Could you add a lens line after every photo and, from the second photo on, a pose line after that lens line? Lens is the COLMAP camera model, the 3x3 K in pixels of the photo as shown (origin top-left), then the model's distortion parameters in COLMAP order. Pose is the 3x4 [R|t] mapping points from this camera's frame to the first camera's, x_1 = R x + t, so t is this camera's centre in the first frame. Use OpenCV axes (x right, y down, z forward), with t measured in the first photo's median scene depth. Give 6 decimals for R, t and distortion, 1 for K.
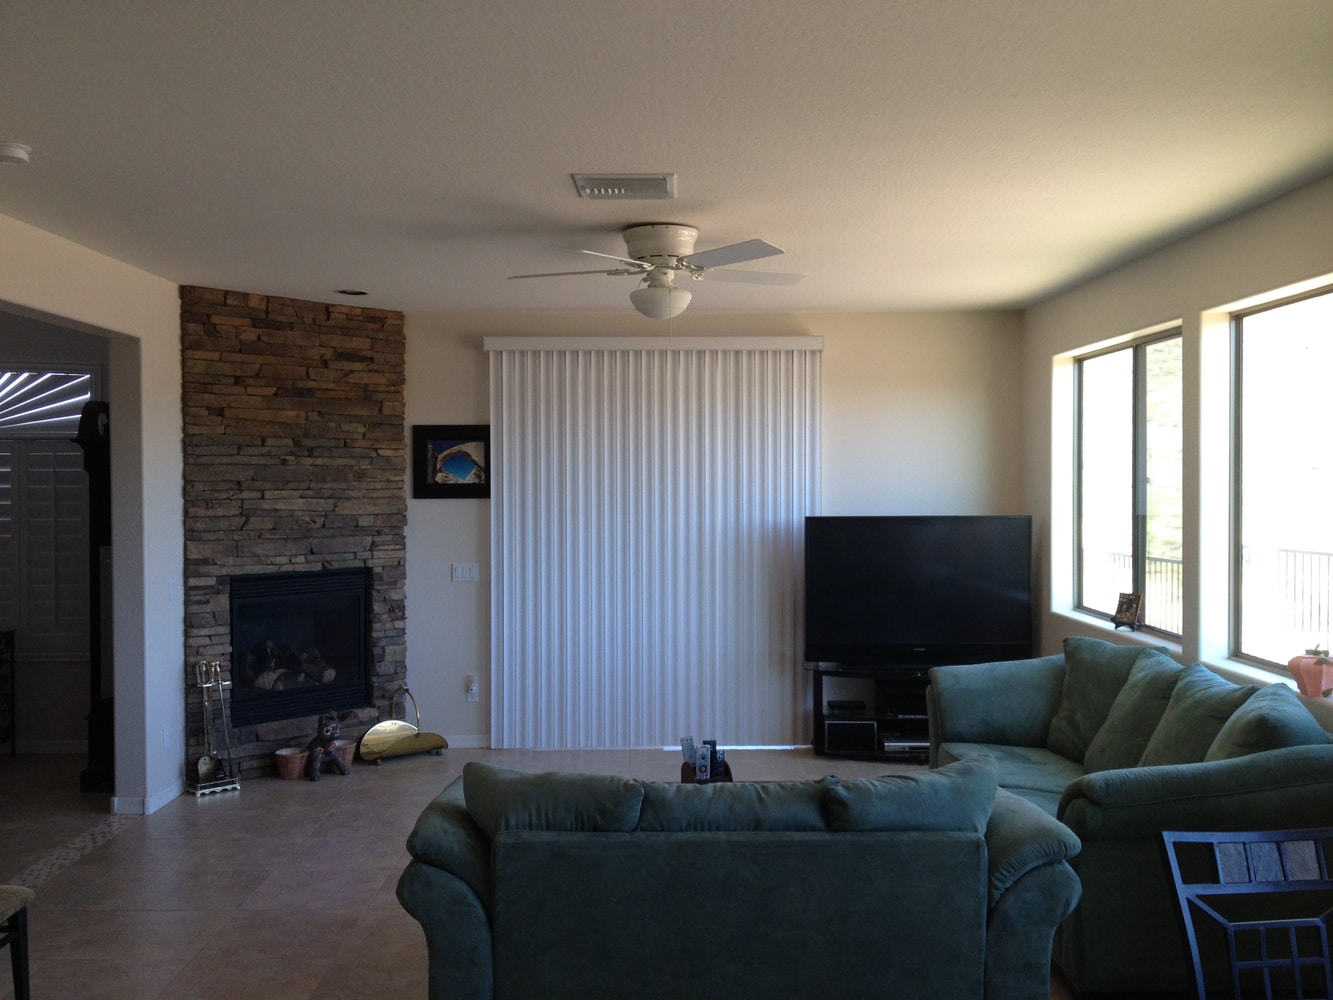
lens RADIAL K [[1257.7, 0, 666.5], [0, 1257.7, 500.0], [0, 0, 1]] dist [0.147788, -0.365058]
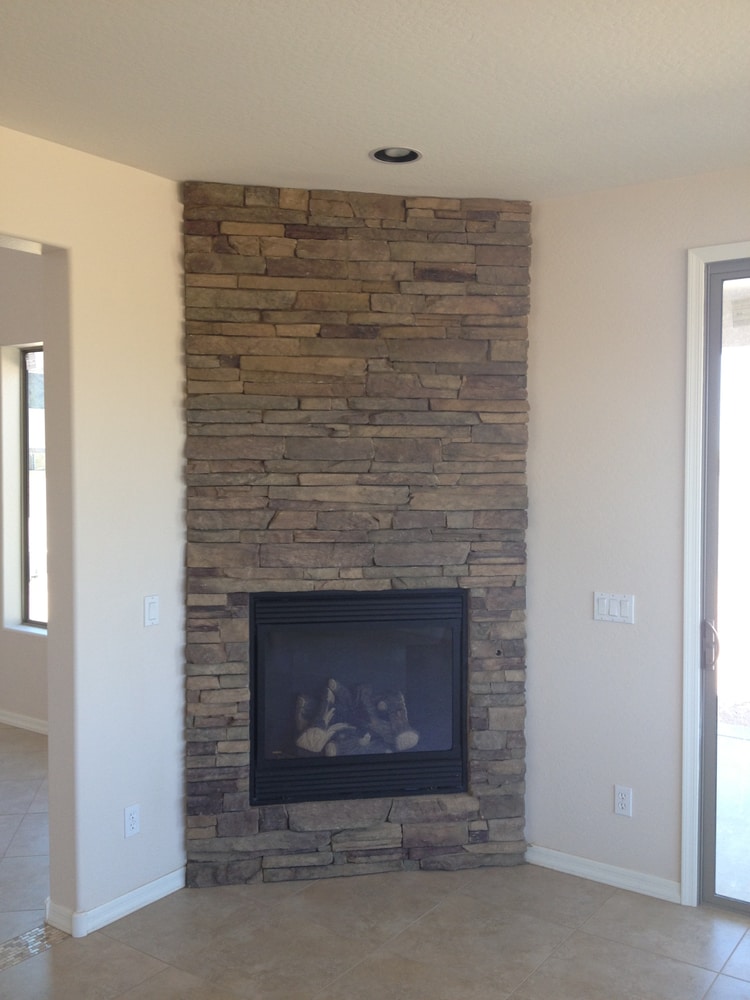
lens RADIAL K [[943.5, 0, 375.0], [0, 943.5, 500.0], [0, 0, 1]] dist [0.147788, -0.365058]
pose [[0.809214, 0.031521, -0.586668, 0.022030], [-0.015004, 0.999343, 0.032998, -0.010523], [0.587322, -0.017900, 0.809155, 0.590070]]
